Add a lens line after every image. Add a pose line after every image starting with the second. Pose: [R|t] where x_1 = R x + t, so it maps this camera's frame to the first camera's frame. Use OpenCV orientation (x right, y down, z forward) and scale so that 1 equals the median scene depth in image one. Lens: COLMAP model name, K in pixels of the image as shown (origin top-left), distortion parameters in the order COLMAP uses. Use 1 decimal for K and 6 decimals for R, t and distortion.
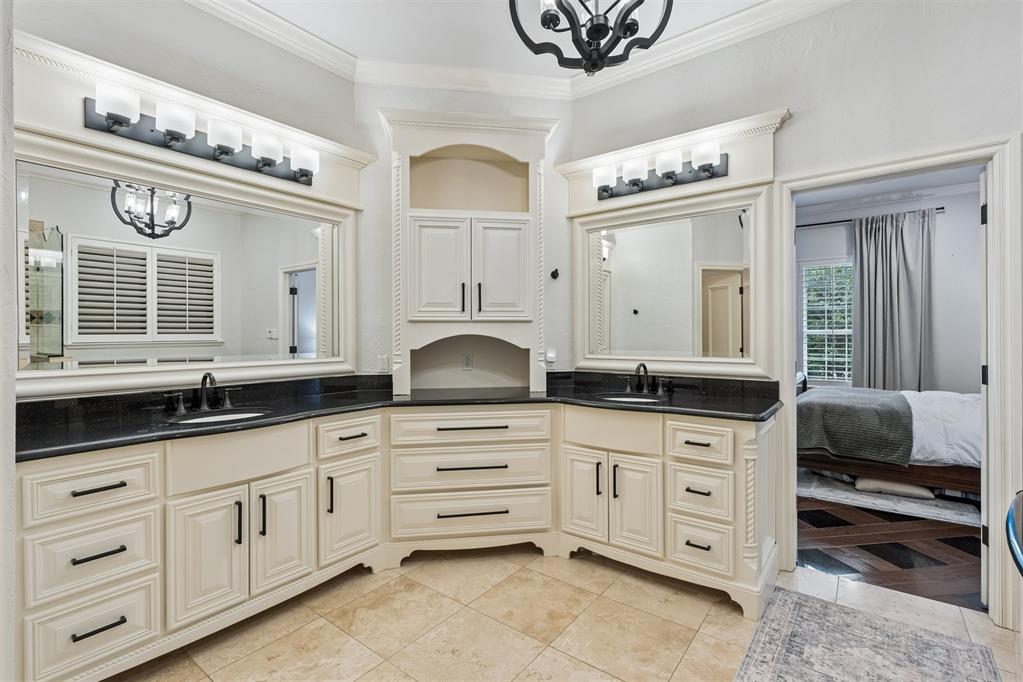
lens RADIAL K [[459.1, 0, 508.7], [0, 459.1, 338.7], [0, 0, 1]] dist [-0.001113, 0.000247]
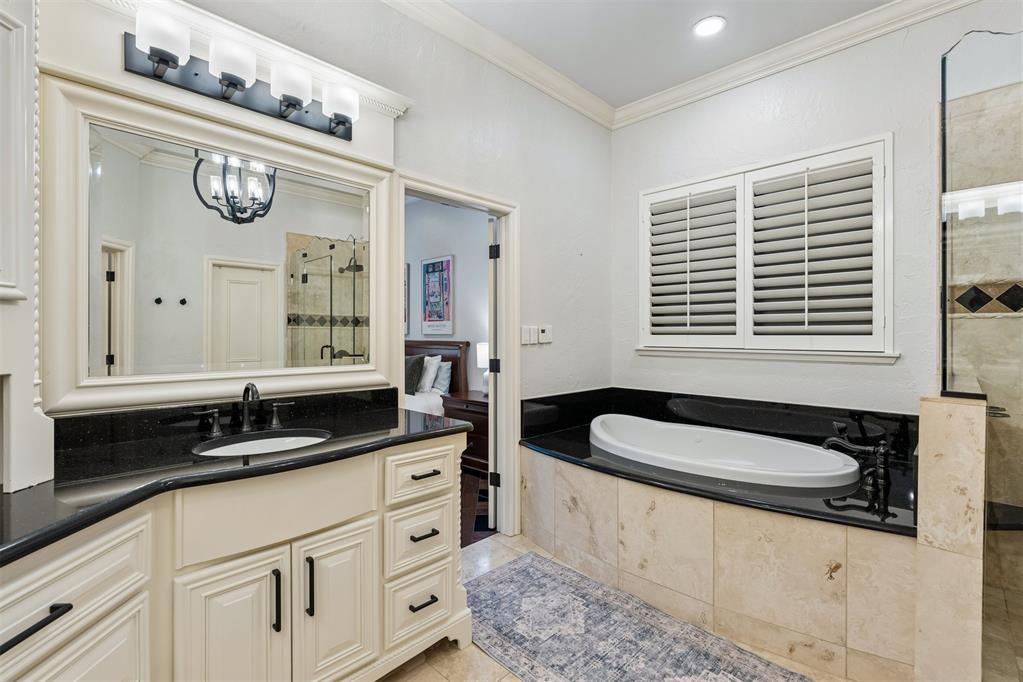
lens RADIAL K [[459.1, 0, 508.7], [0, 459.1, 338.7], [0, 0, 1]] dist [-0.001113, 0.000247]
pose [[0.135610, -0.003759, 0.990755, -0.350296], [0.007467, 0.999968, 0.002771, -0.007385], [-0.990734, 0.007022, 0.135634, 0.742885]]
